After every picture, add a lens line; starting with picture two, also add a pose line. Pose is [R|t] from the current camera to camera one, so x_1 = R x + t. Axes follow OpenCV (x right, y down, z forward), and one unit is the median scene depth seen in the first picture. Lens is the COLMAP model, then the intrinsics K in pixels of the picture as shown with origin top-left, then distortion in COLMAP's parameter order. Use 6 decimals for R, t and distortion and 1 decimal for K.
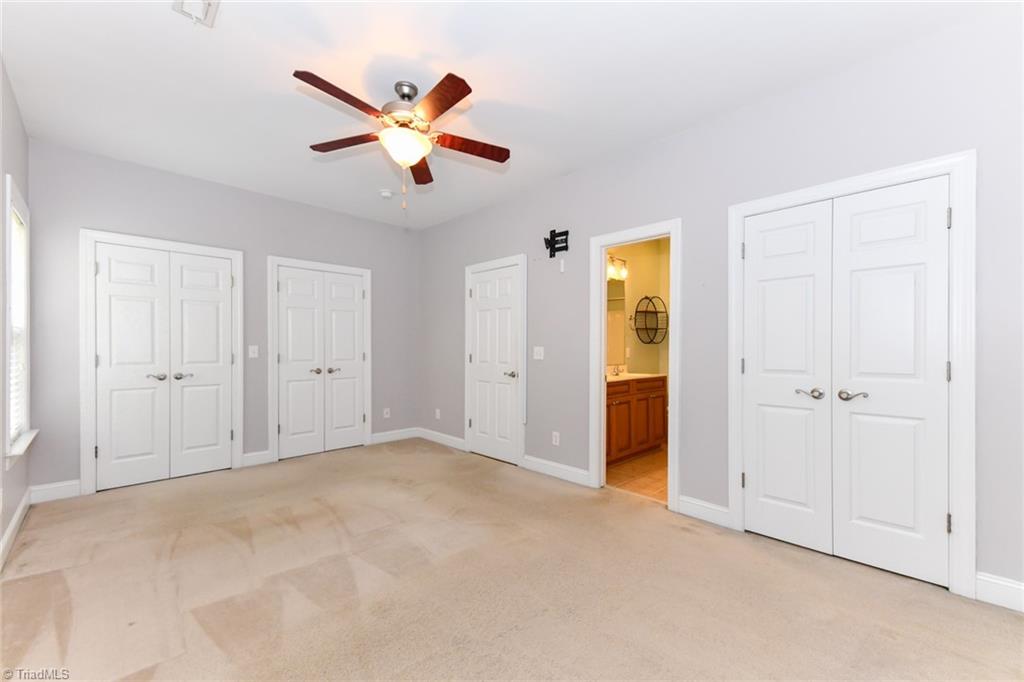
lens RADIAL K [[411.1, 0, 514.4], [0, 411.1, 347.0], [0, 0, 1]] dist [0.020964, -0.006326]
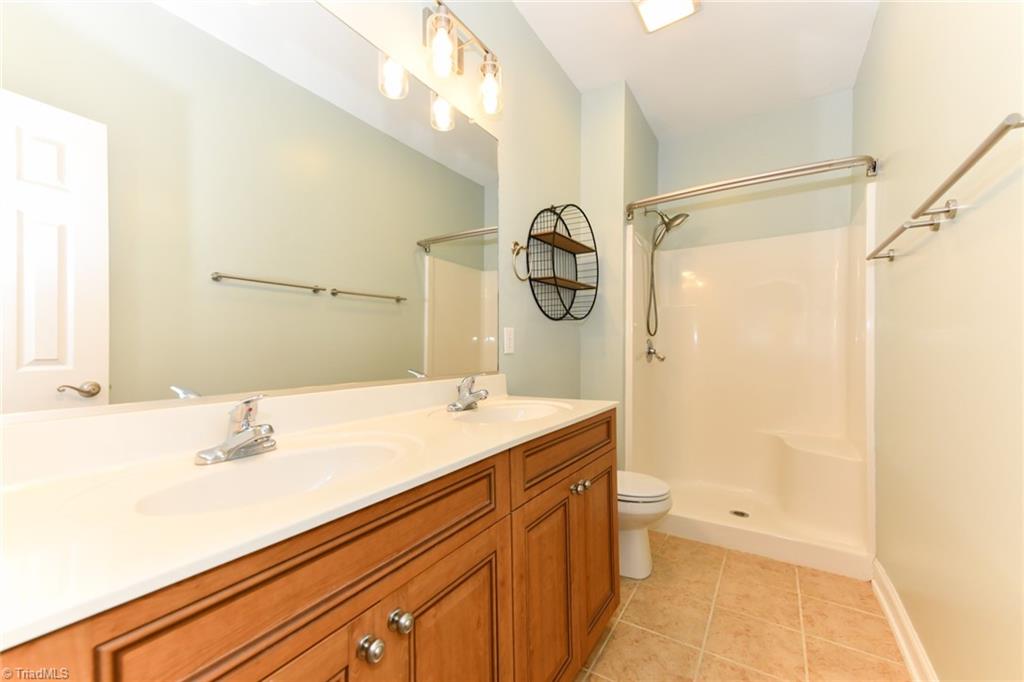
lens RADIAL K [[411.1, 0, 509.0], [0, 411.1, 344.7], [0, 0, 1]] dist [0.020964, -0.006326]
pose [[0.976133, -0.004615, 0.217124, 0.193084], [0.005719, 0.999974, -0.004453, 0.019285], [-0.217097, 0.005588, 0.976134, 0.629085]]
